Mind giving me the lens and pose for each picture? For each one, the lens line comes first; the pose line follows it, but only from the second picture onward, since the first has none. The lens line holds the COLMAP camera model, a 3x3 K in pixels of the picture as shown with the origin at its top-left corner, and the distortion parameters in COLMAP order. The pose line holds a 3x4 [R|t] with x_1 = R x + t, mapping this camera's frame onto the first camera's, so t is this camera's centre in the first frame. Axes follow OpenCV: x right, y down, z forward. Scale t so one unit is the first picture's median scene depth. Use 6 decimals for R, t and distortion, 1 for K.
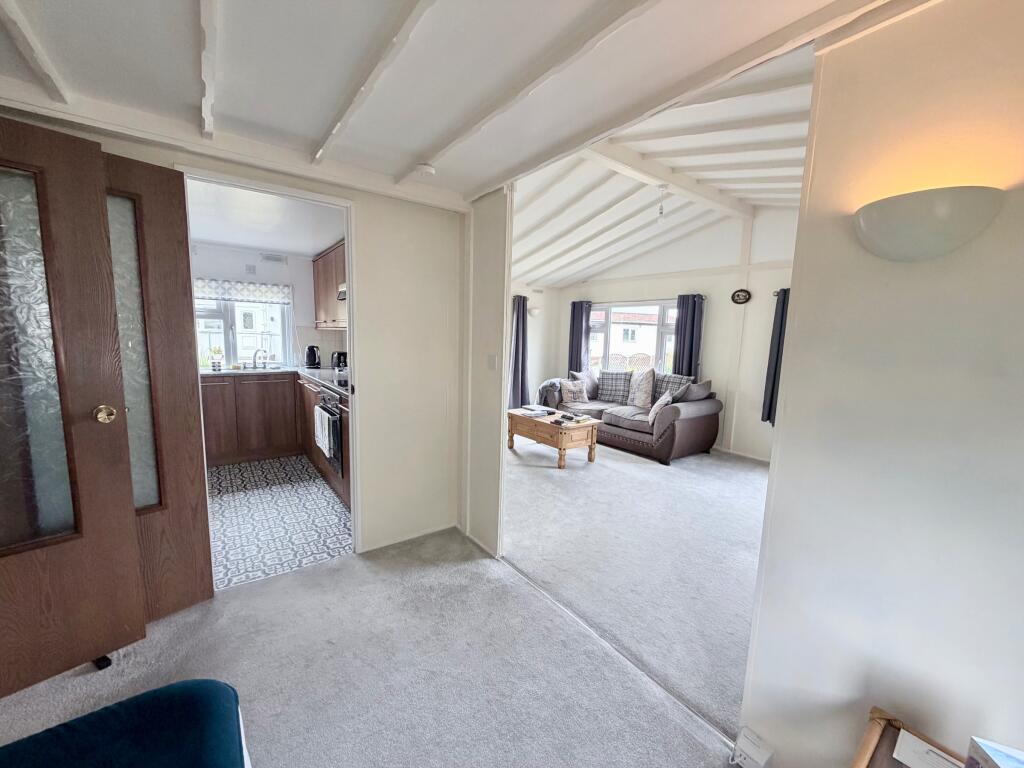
lens RADIAL K [[405.1, 0, 507.0], [0, 405.1, 384.5], [0, 0, 1]] dist [-0.004647, -0.000301]
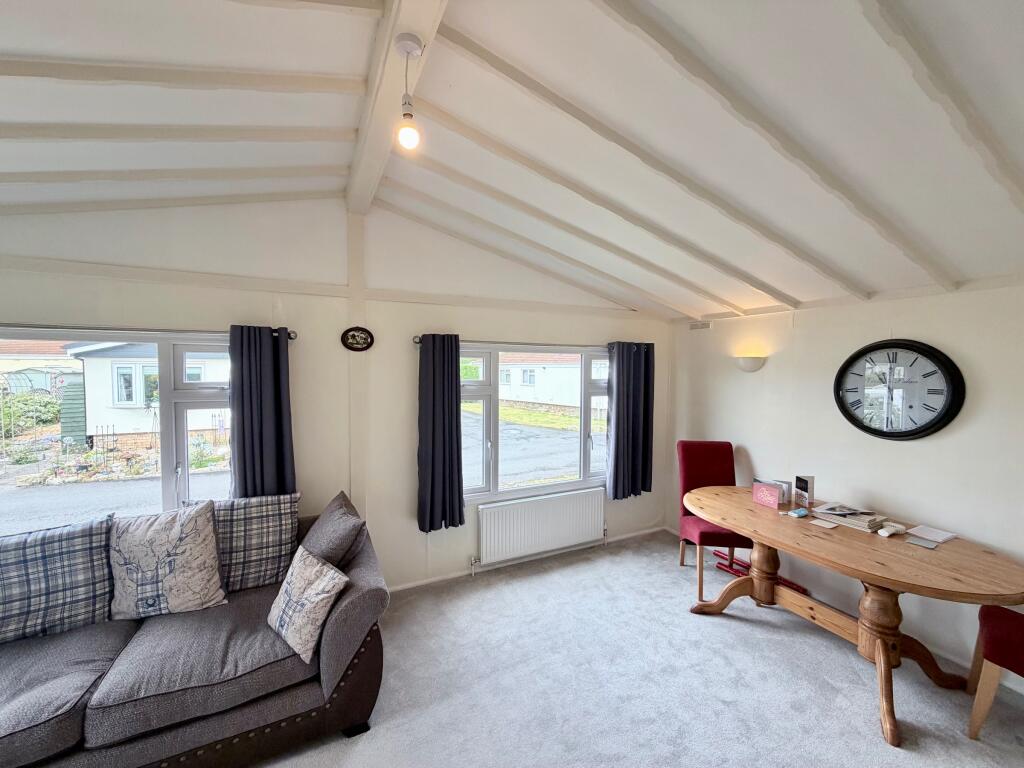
lens RADIAL K [[405.1, 0, 511.3], [0, 405.1, 386.5], [0, 0, 1]] dist [-0.004647, -0.000301]
pose [[0.160849, -0.068093, 0.984627, 0.020310], [0.124917, 0.990999, 0.048127, -0.139160], [-0.979042, 0.115256, 0.167907, 0.644568]]
